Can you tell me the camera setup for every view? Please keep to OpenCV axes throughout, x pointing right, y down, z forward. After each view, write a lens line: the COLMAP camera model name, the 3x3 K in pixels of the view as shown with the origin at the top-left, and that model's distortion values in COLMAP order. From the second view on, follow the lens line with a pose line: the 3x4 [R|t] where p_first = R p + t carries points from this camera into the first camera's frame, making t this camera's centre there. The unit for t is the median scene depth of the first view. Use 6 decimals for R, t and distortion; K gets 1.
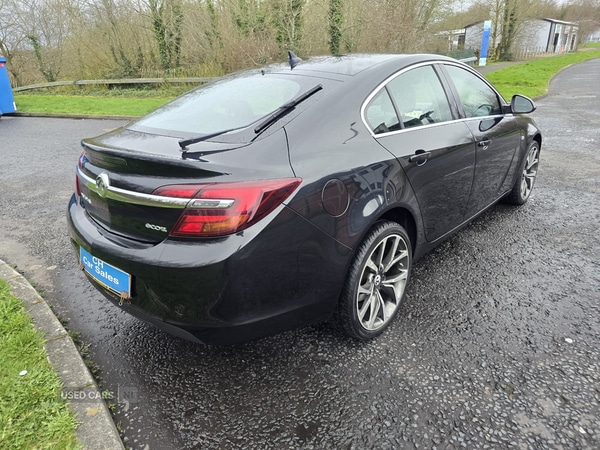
lens RADIAL K [[413.8, 0, 300.5], [0, 413.8, 220.4], [0, 0, 1]] dist [0.059395, -0.046320]
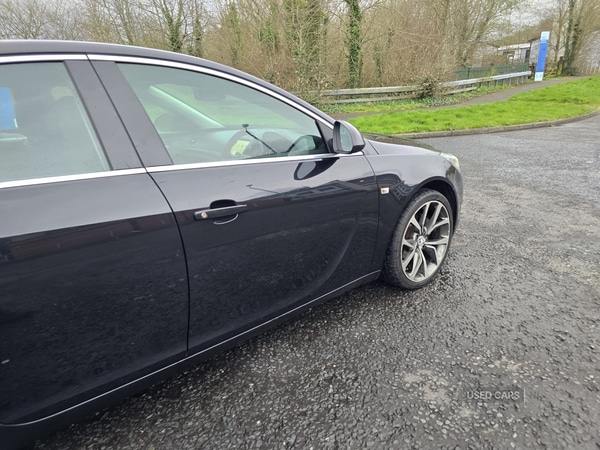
lens RADIAL K [[411.4, 0, 308.3], [0, 411.4, 223.6], [0, 0, 1]] dist [0.062834, -0.046966]
pose [[0.991683, 0.038827, -0.122708, 0.728814], [-0.042187, 0.998799, -0.024909, -0.191220], [0.121593, 0.029878, 0.992130, 0.584094]]
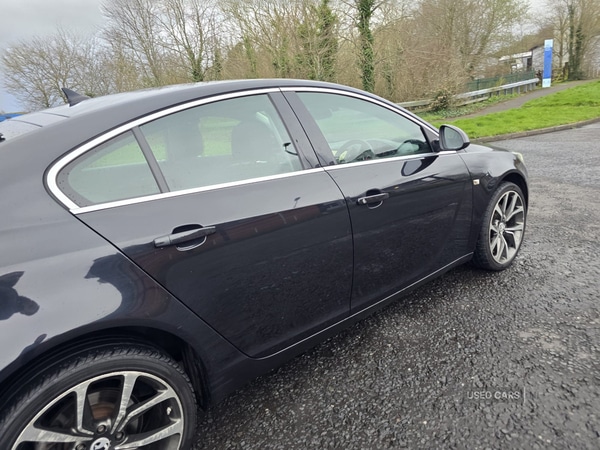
lens RADIAL K [[415.1, 0, 296.9], [0, 415.1, 212.4], [0, 0, 1]] dist [0.053922, -0.042479]
pose [[0.985378, -0.027023, -0.168225, 0.511028], [0.010145, 0.994896, -0.100393, -0.113348], [0.170079, 0.097218, 0.980623, 0.374455]]
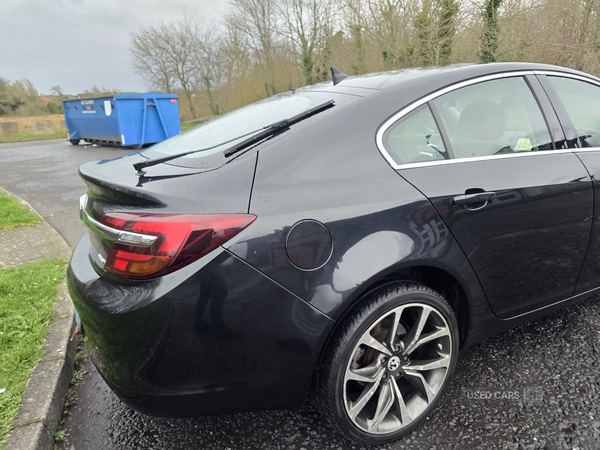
lens RADIAL K [[415.1, 0, 296.9], [0, 415.1, 212.4], [0, 0, 1]] dist [0.053922, -0.042479]
pose [[0.935229, 0.073599, -0.346309, 0.231677], [-0.103895, 0.992142, -0.069720, -0.043061], [0.338457, 0.101184, 0.935526, 0.209871]]
